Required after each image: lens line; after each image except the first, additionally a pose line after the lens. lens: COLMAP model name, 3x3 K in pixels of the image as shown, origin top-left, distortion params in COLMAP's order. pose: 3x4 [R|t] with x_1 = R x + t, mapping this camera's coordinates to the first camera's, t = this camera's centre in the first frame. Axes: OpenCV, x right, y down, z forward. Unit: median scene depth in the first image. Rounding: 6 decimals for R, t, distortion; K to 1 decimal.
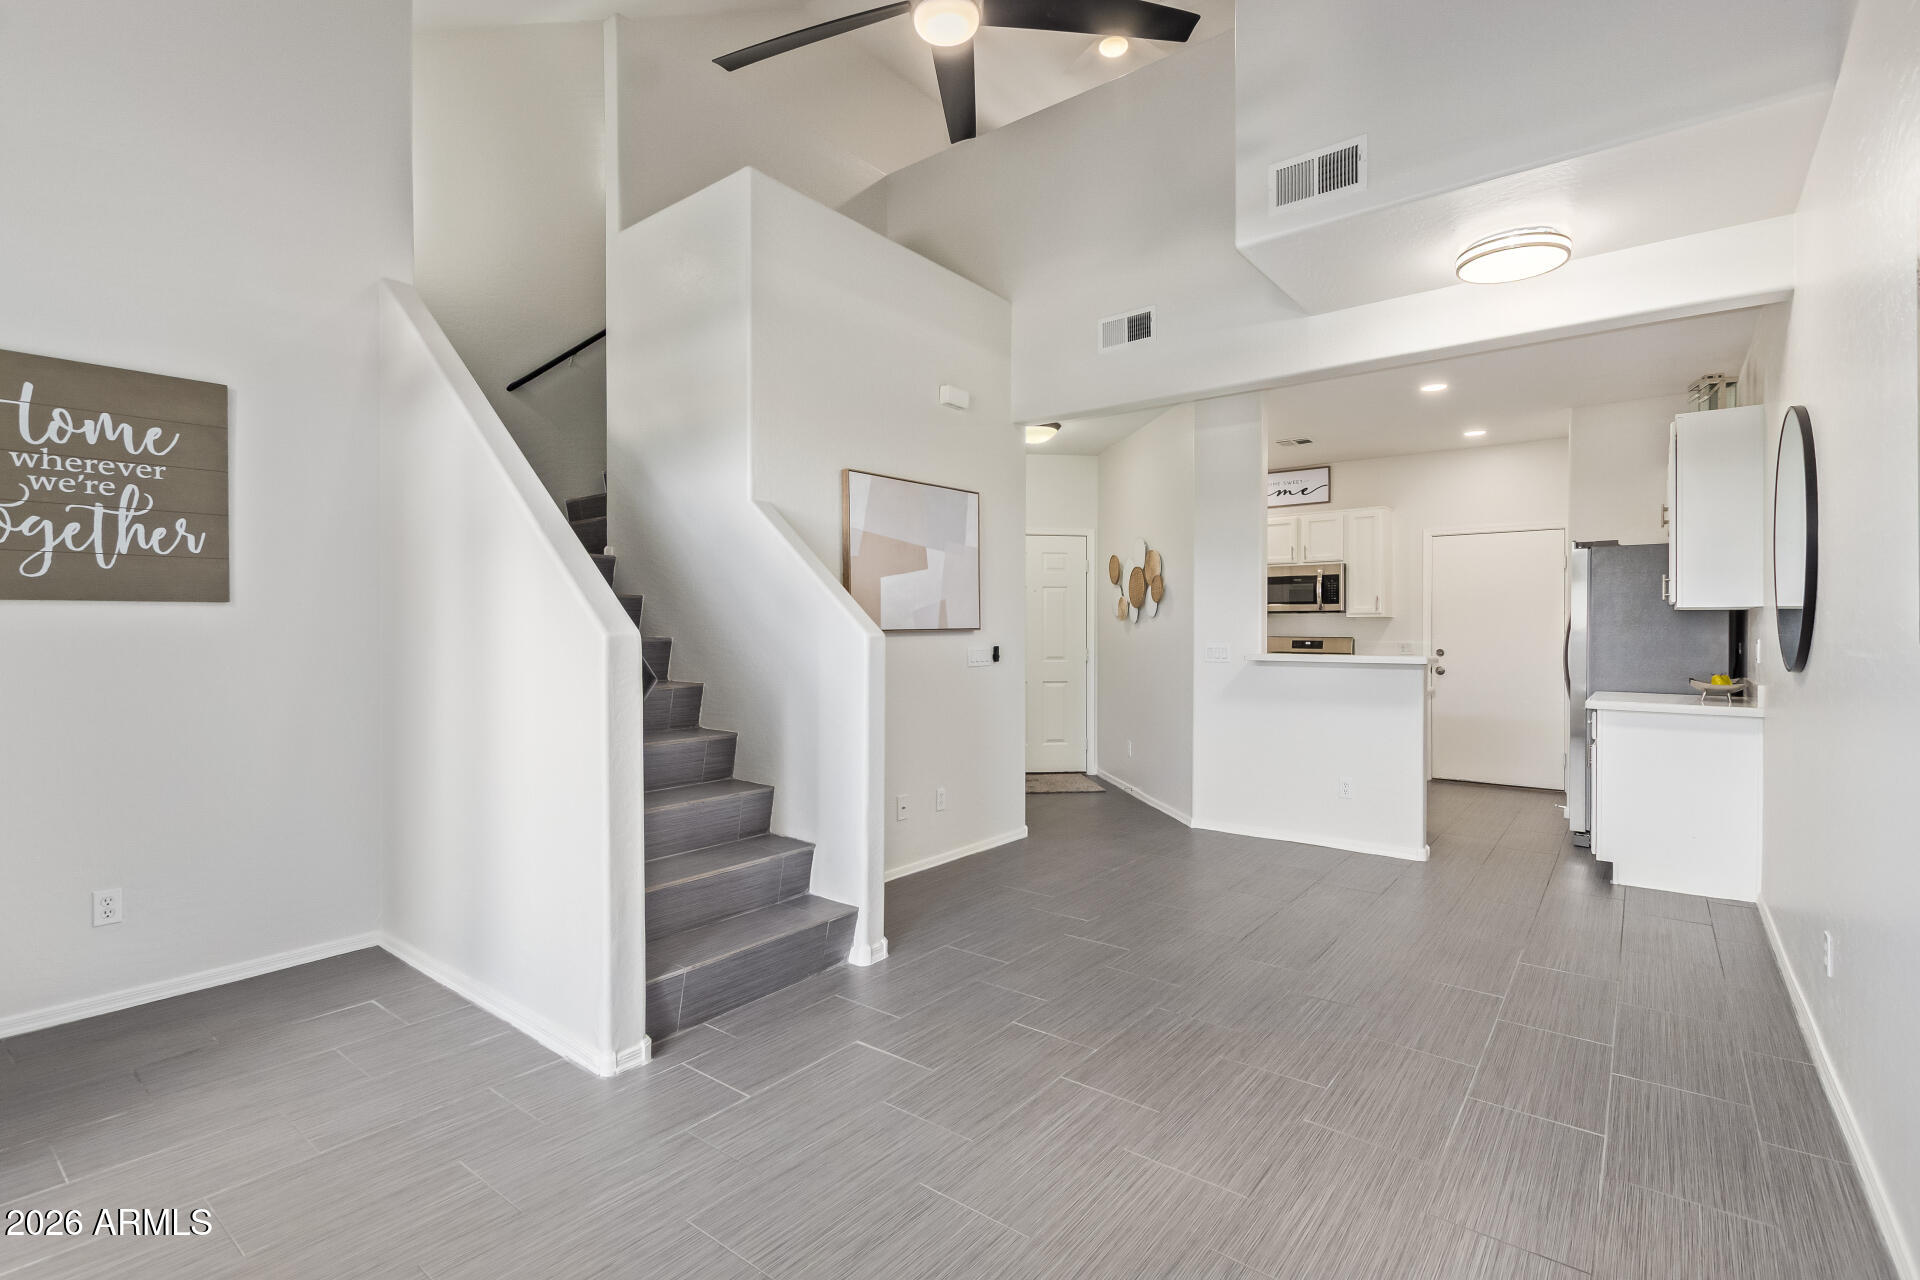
lens RADIAL K [[881.8, 0, 943.8], [0, 881.8, 632.7], [0, 0, 1]] dist [0.008925, -0.003699]
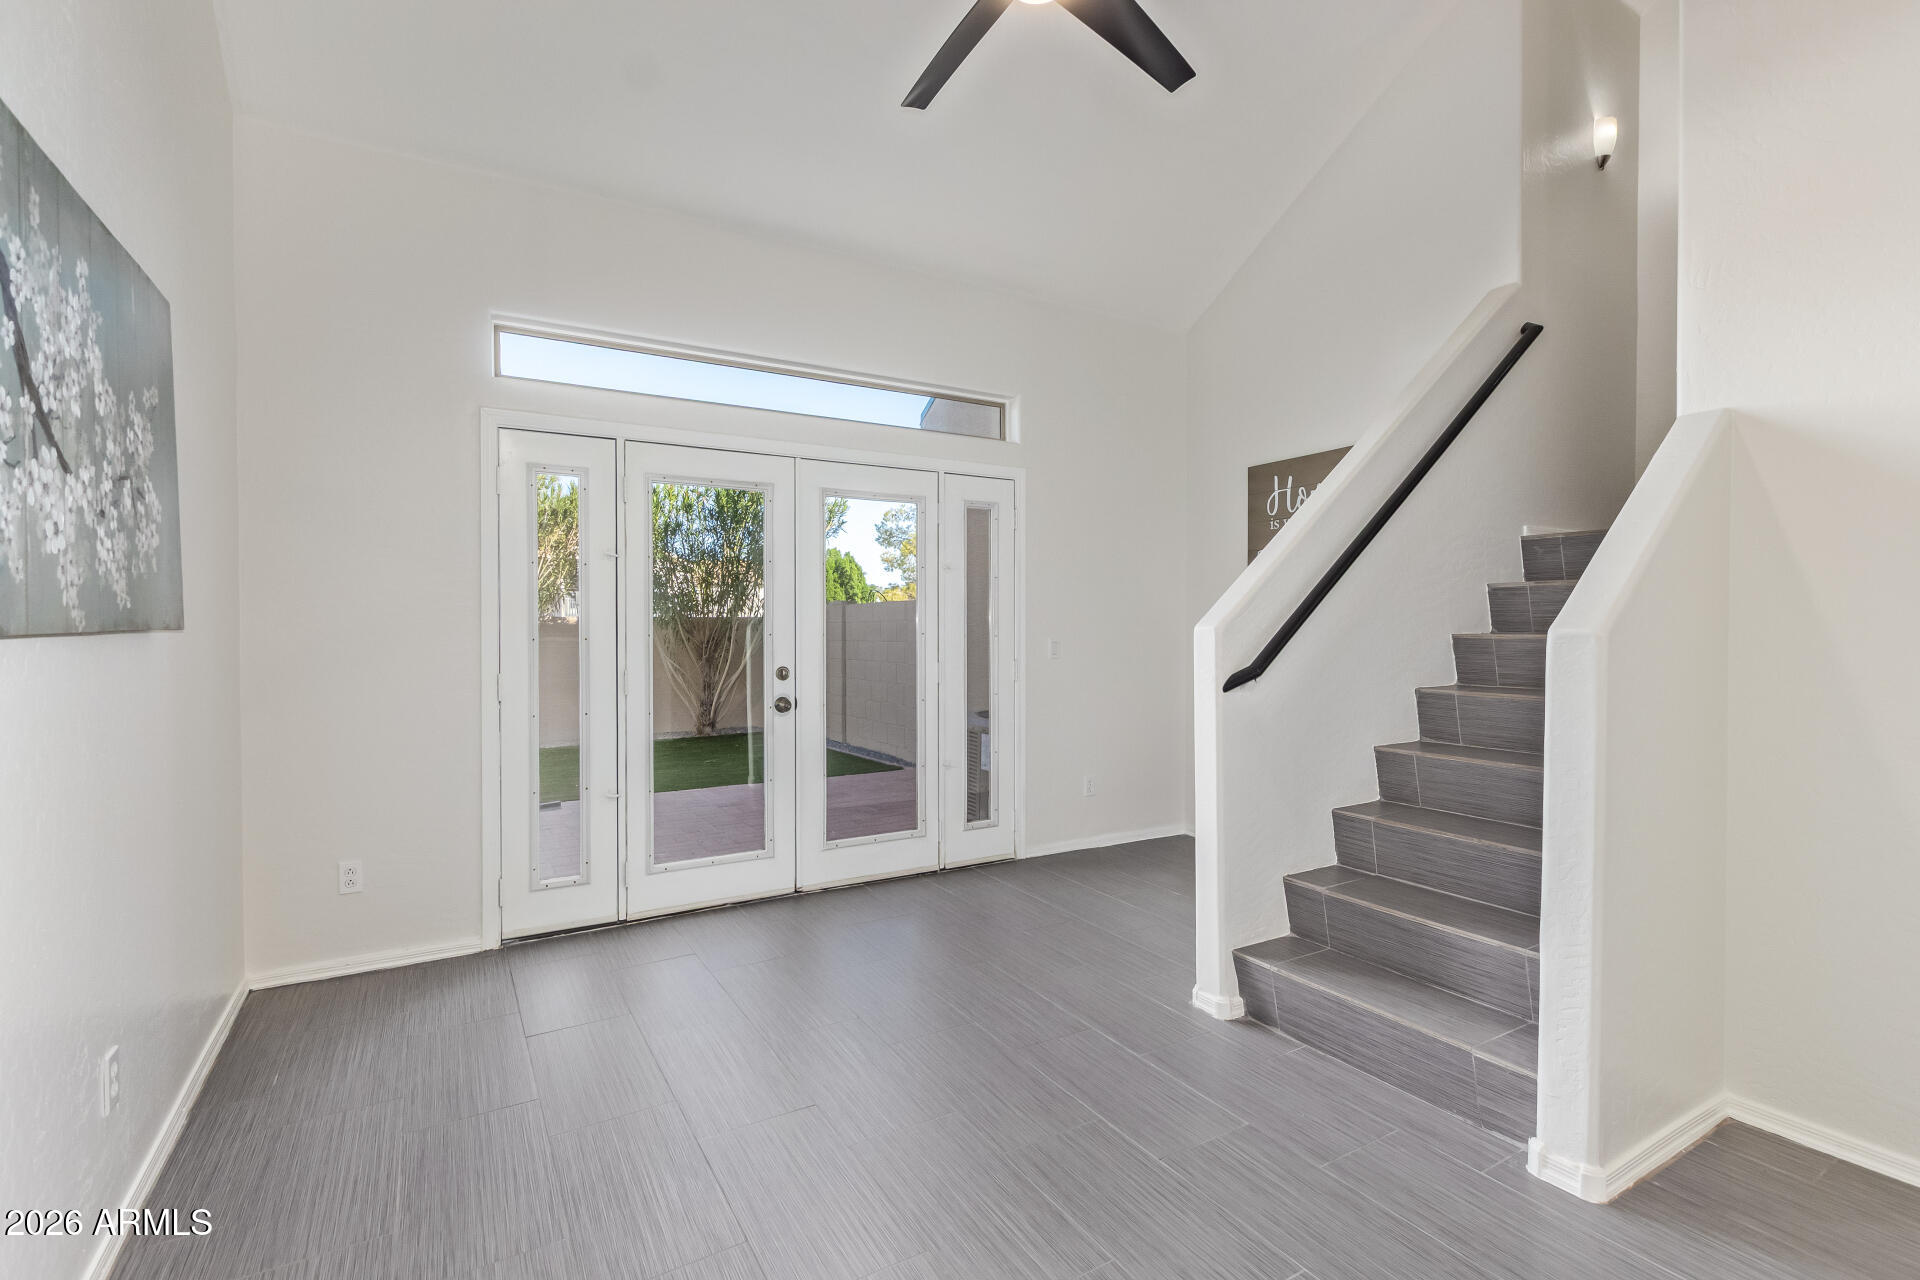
lens RADIAL K [[881.8, 0, 965.3], [0, 881.8, 631.5], [0, 0, 1]] dist [0.008925, -0.003699]
pose [[-0.343408, 0.008984, -0.939144, 0.668431], [0.000857, 0.999957, 0.009252, -0.005105], [0.939186, 0.002372, -0.343400, 0.901618]]
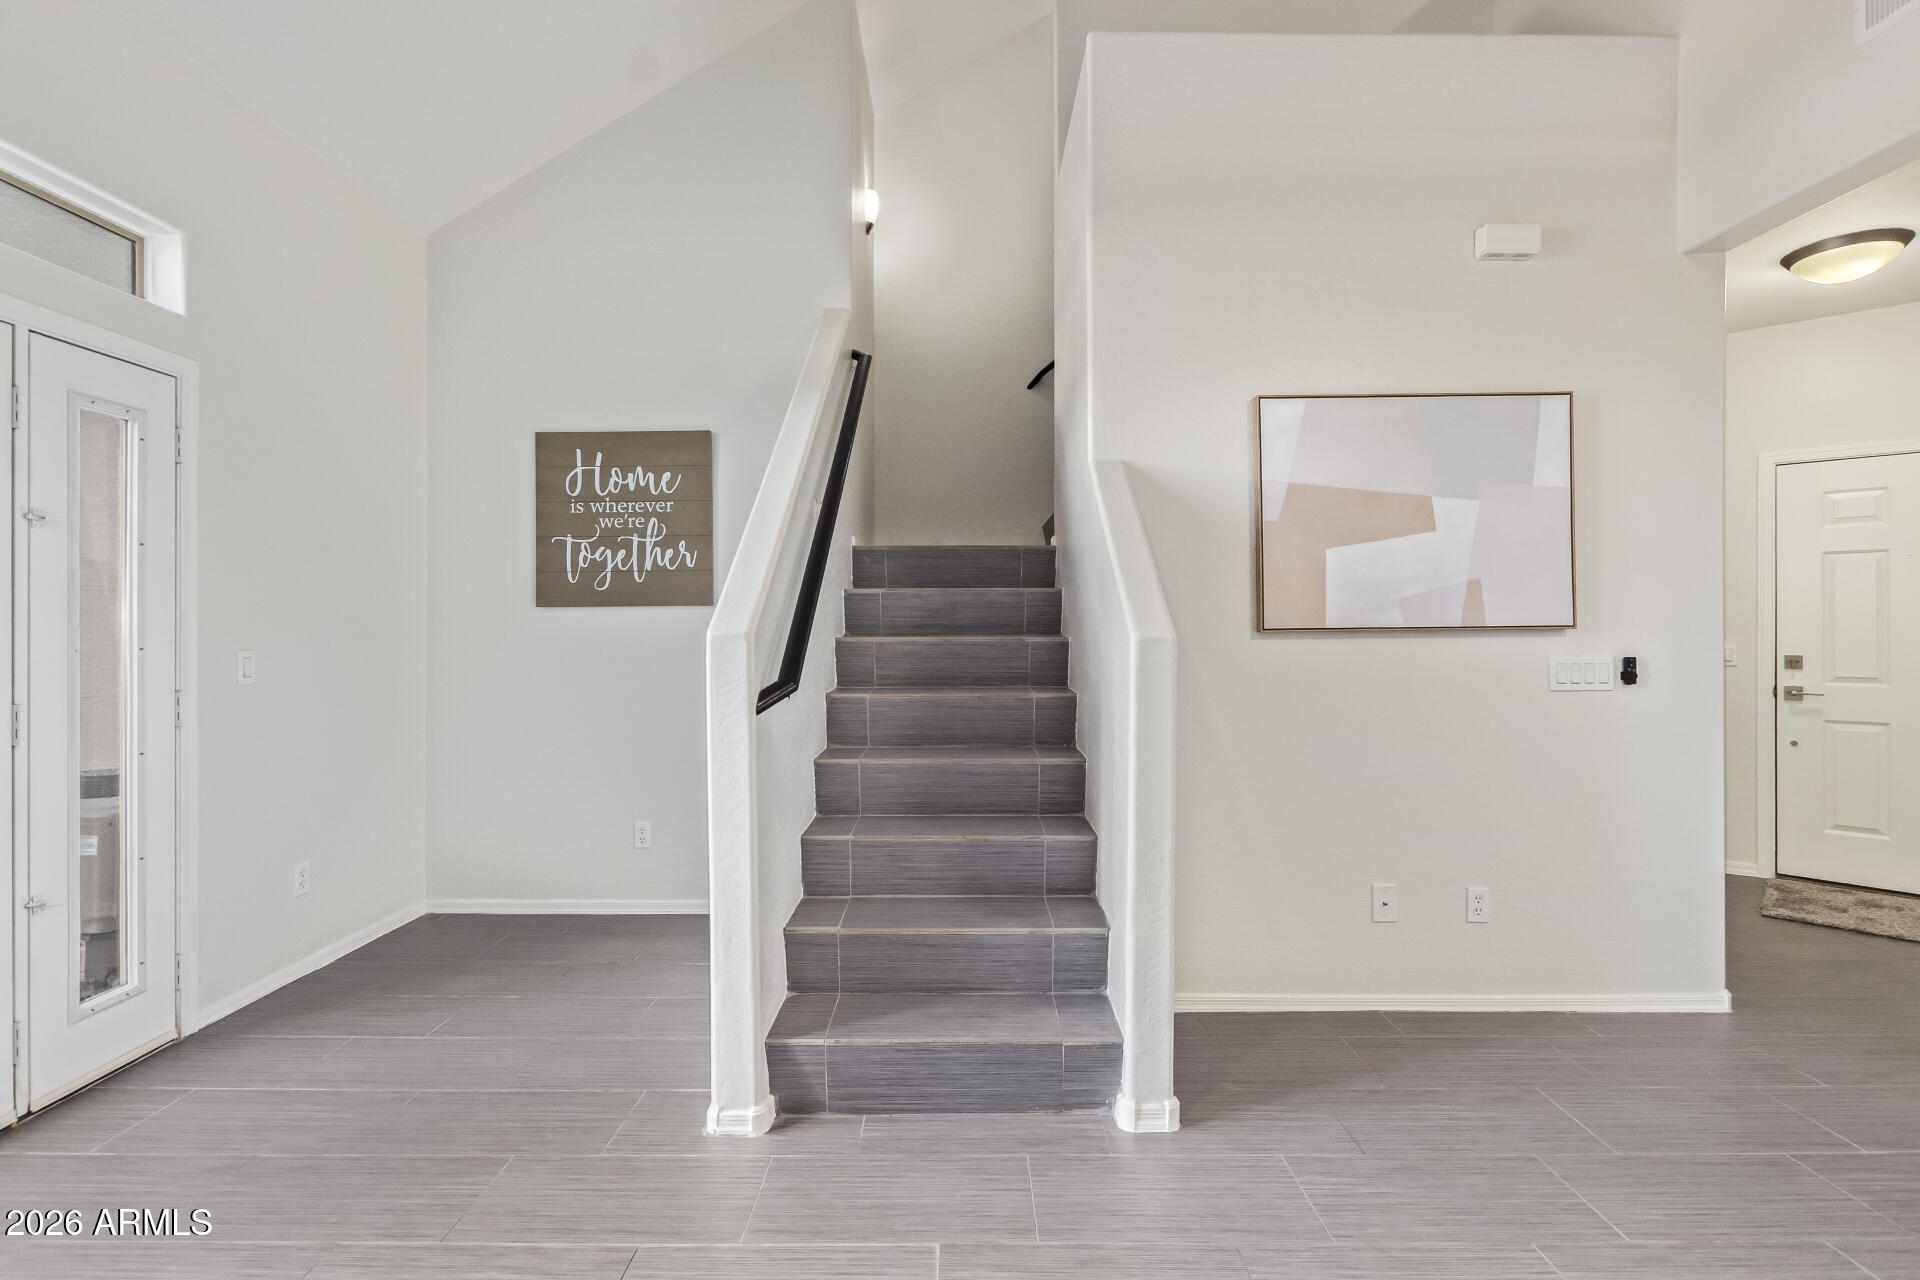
lens RADIAL K [[881.8, 0, 964.8], [0, 881.8, 621.8], [0, 0, 1]] dist [0.008925, -0.003699]
pose [[0.628826, -0.002472, -0.777542, 0.383841], [-0.000988, 0.999992, -0.003978, -0.007070], [0.777545, 0.003269, 0.628819, 0.515016]]
